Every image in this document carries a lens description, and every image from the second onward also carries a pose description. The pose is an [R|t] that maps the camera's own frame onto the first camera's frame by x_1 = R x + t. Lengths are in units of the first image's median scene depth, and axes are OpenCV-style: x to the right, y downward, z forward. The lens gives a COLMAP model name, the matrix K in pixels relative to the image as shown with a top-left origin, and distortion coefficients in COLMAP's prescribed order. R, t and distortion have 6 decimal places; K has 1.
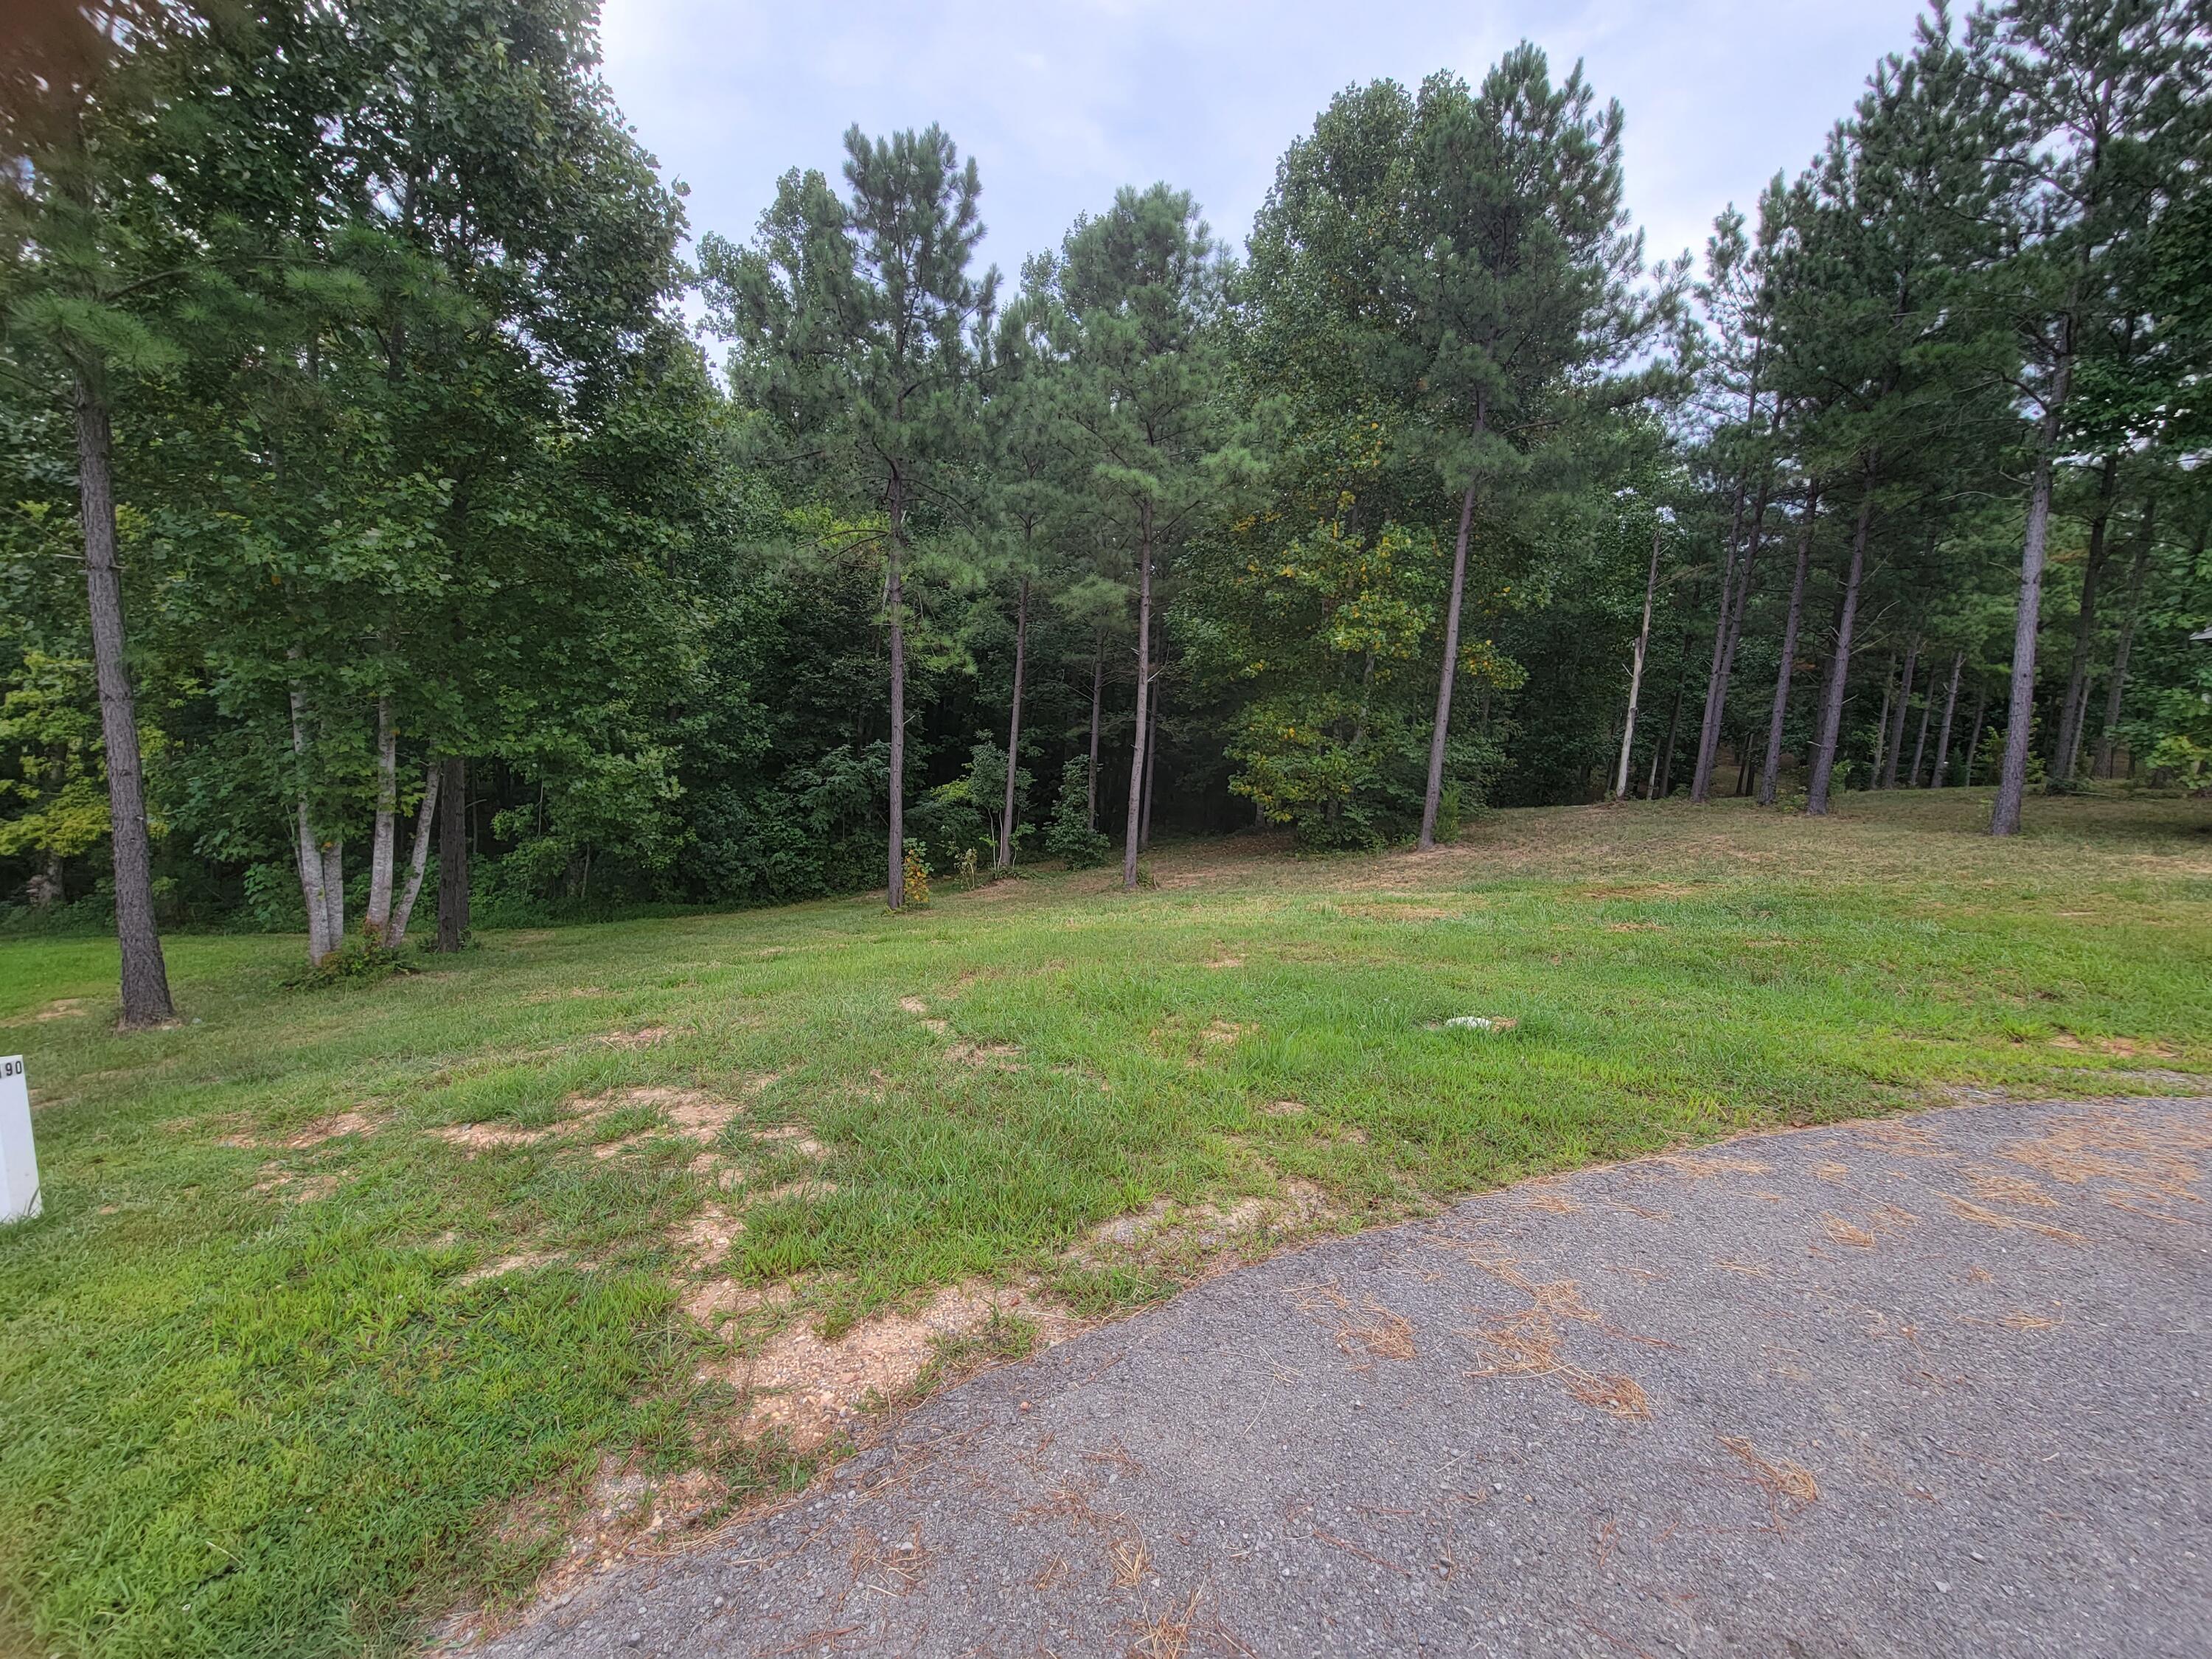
lens RADIAL K [[903.1, 0, 1085.2], [0, 903.1, 825.5], [0, 0, 1]] dist [0.008690, -0.006696]
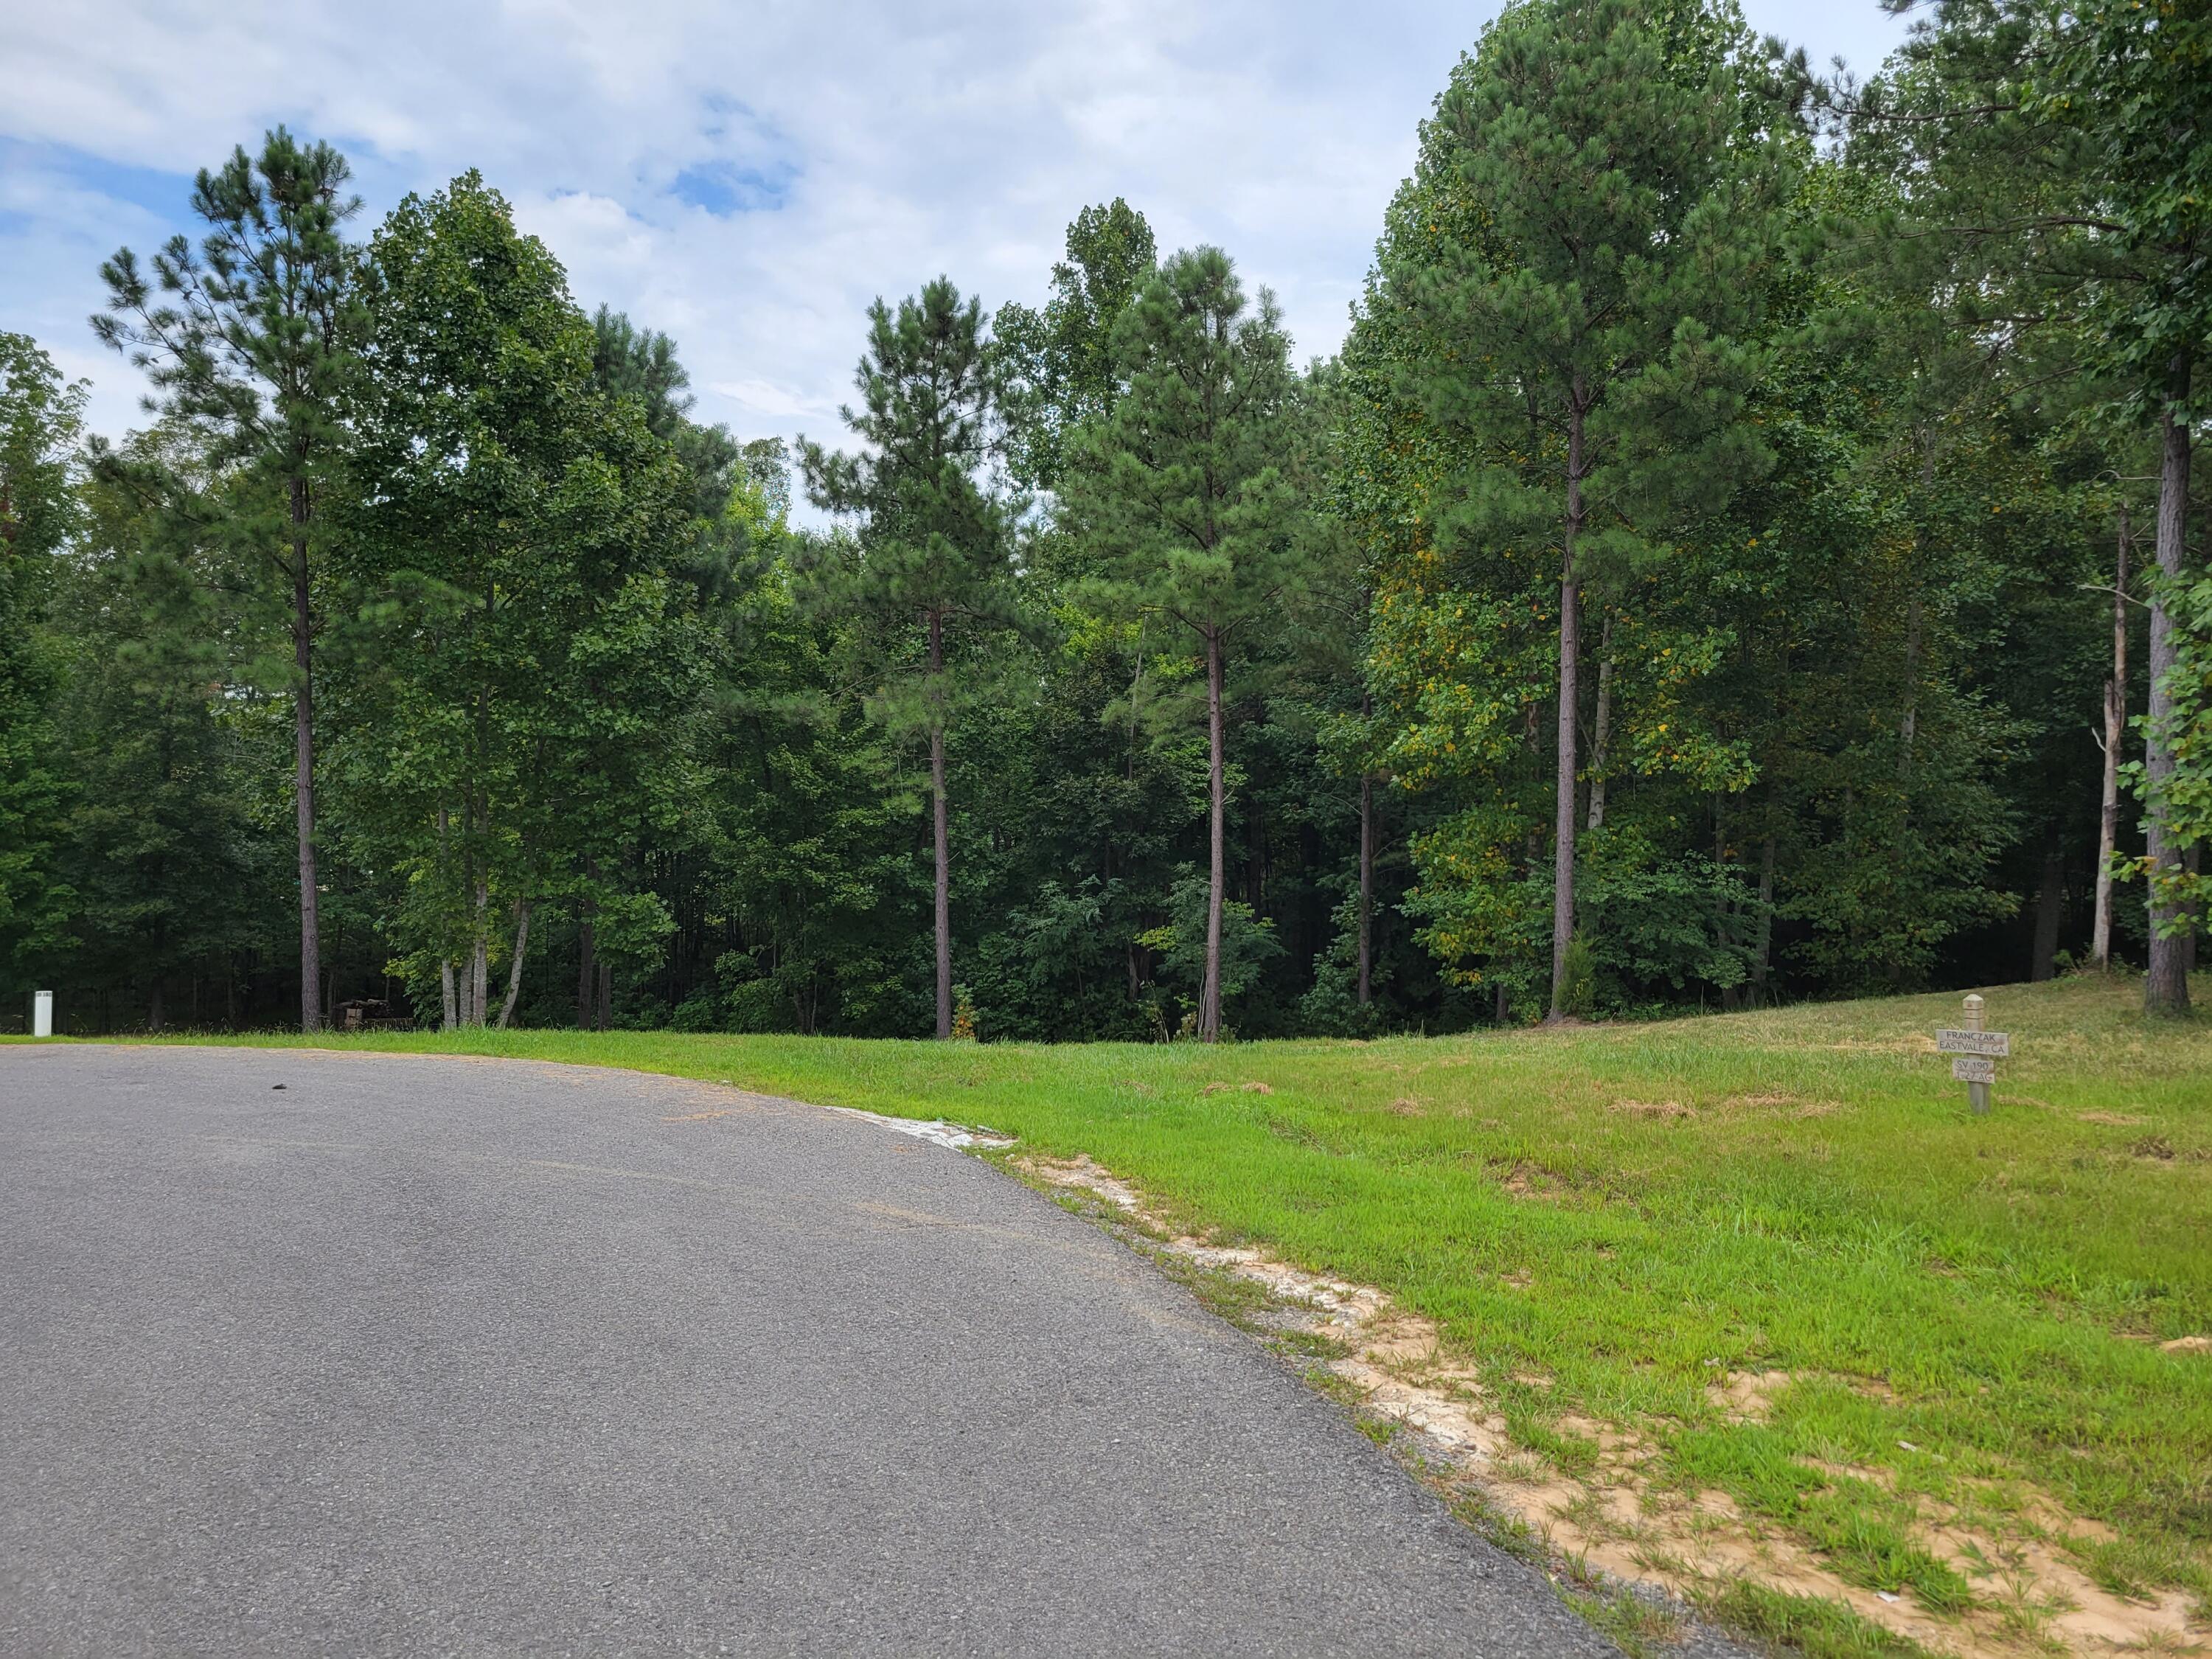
lens RADIAL K [[1656.4, 0, 1095.0], [0, 1656.4, 847.9], [0, 0, 1]] dist [0.060737, -0.041993]
pose [[0.798940, -0.021831, -0.601014, 1.200708], [-0.041187, 0.995009, -0.090893, 0.031378], [0.599999, 0.097372, 0.794053, -0.355522]]
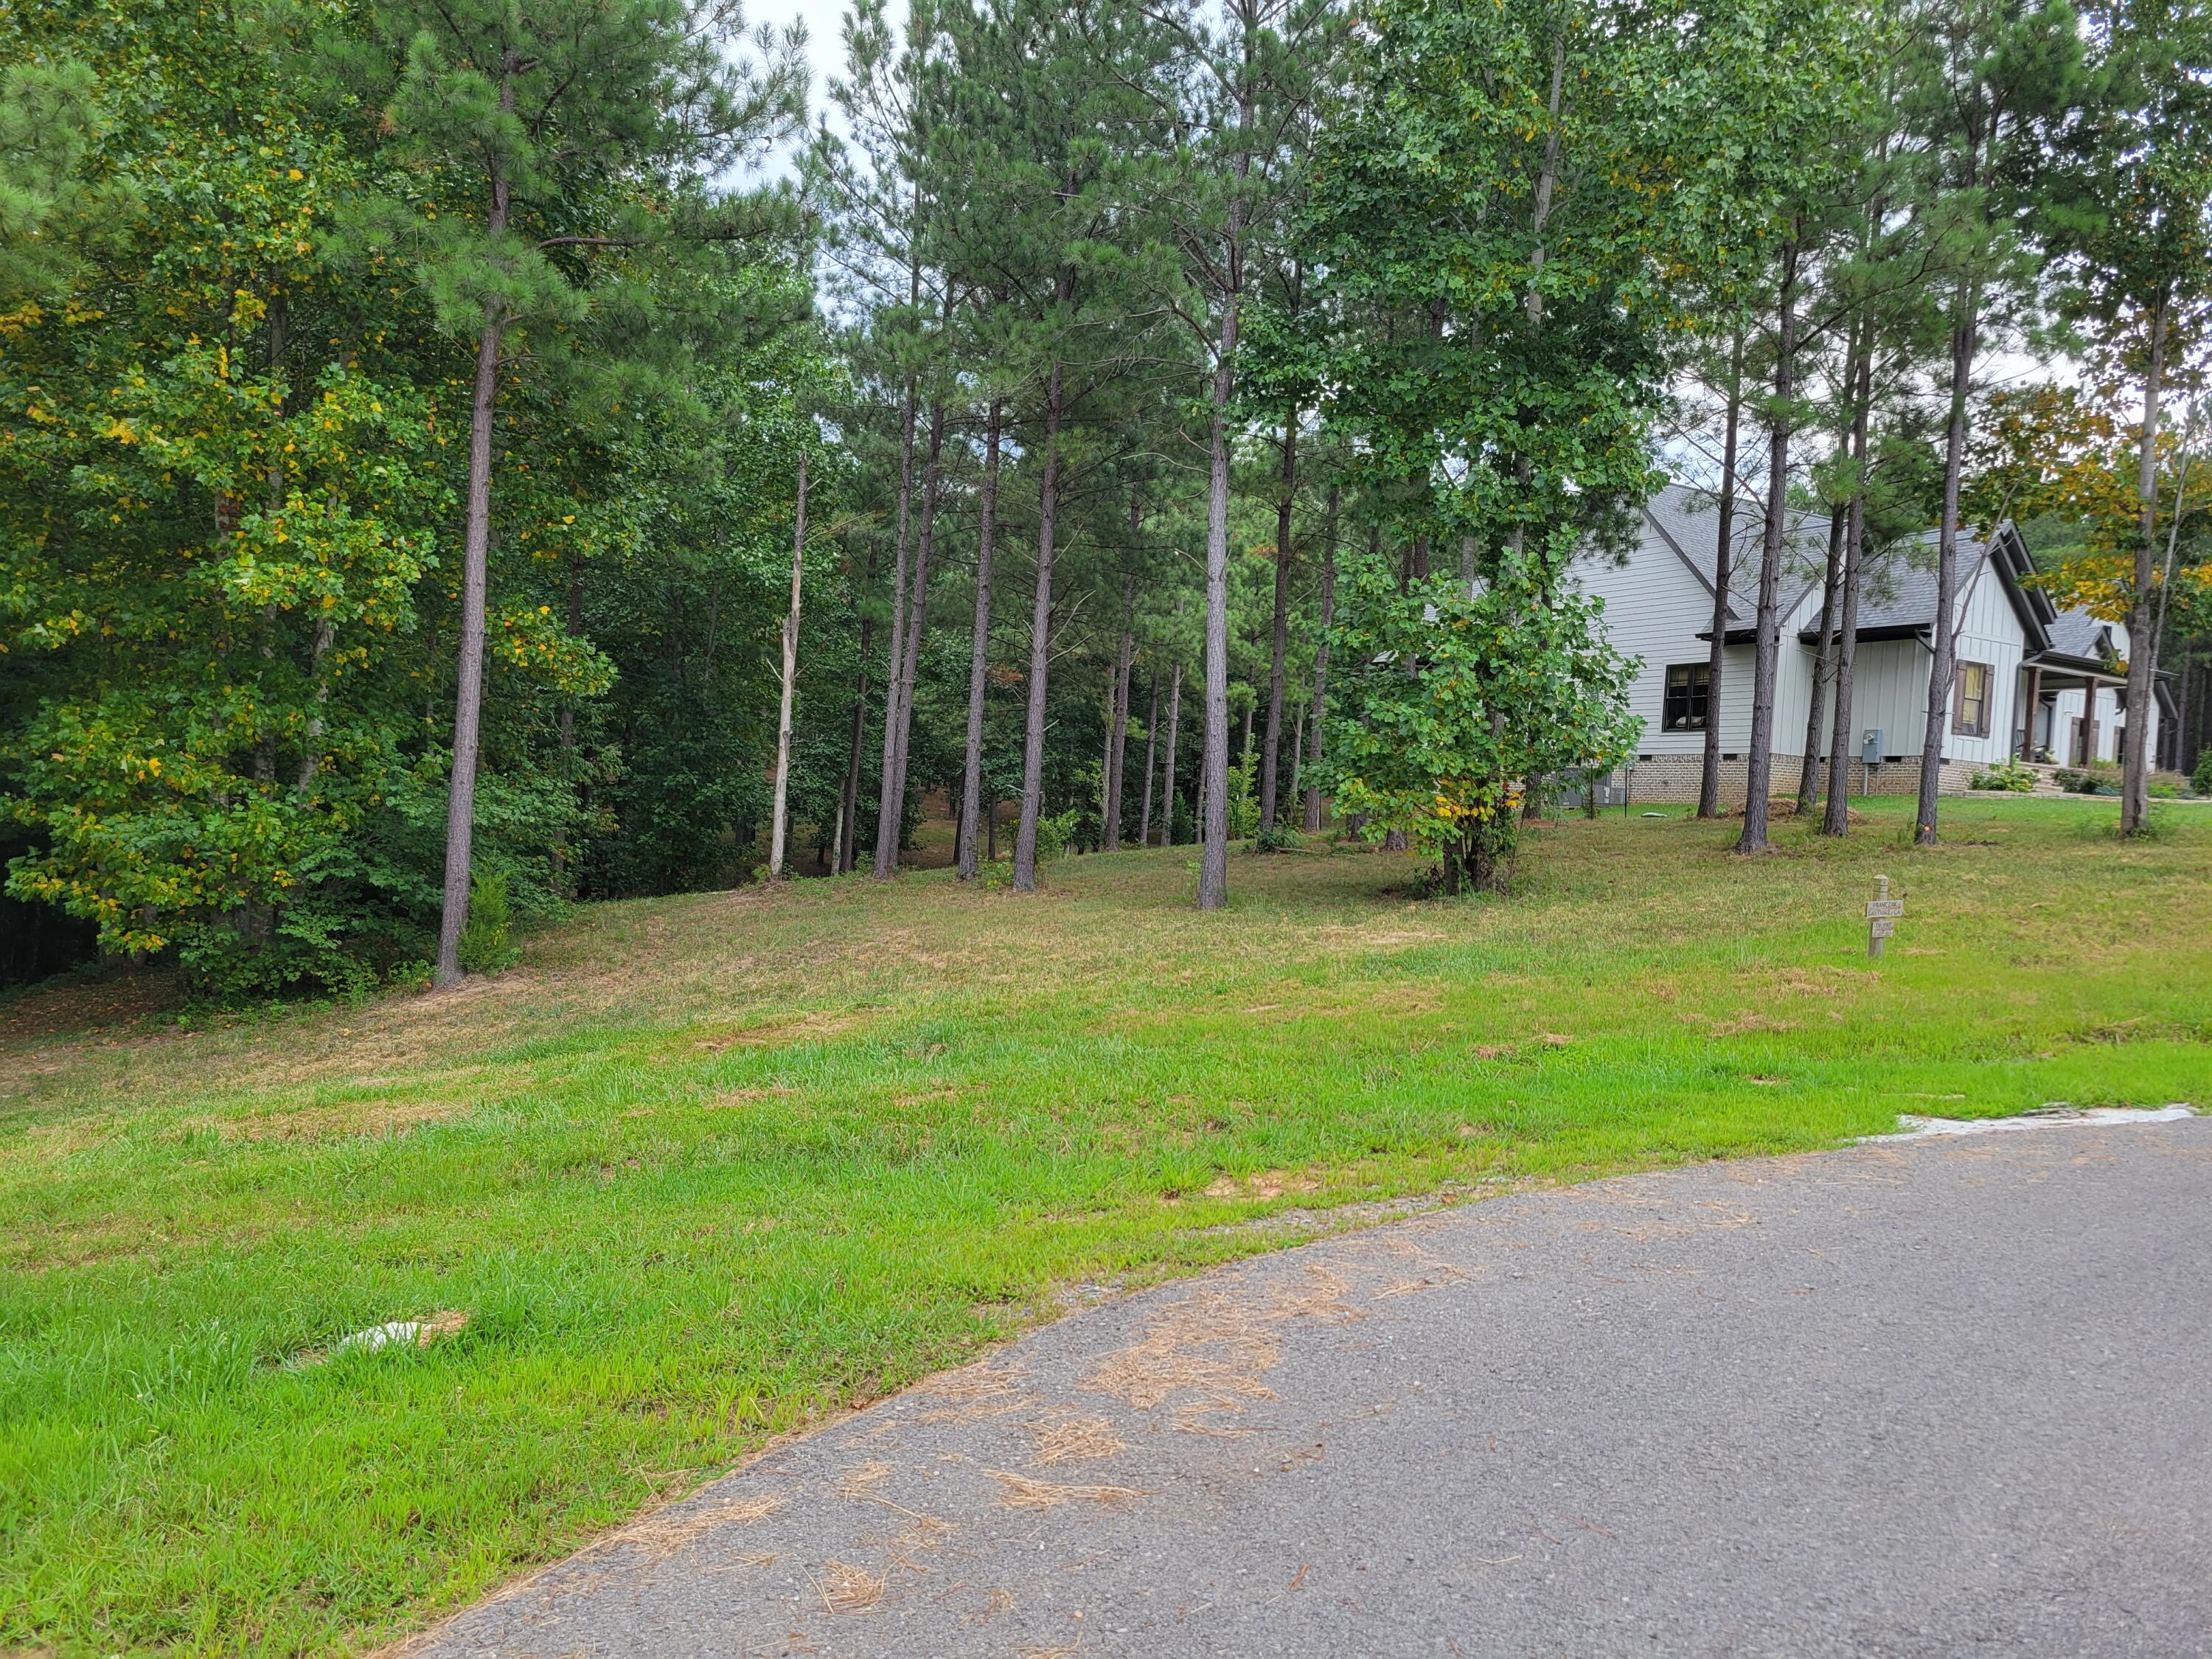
lens RADIAL K [[1656.4, 0, 1095.0], [0, 1656.4, 847.9], [0, 0, 1]] dist [0.060737, -0.041993]
pose [[0.767782, -0.025986, 0.640184, 0.052787], [0.059934, 0.997709, -0.031382, -0.002063], [-0.637902, 0.062463, 0.767580, -0.003952]]
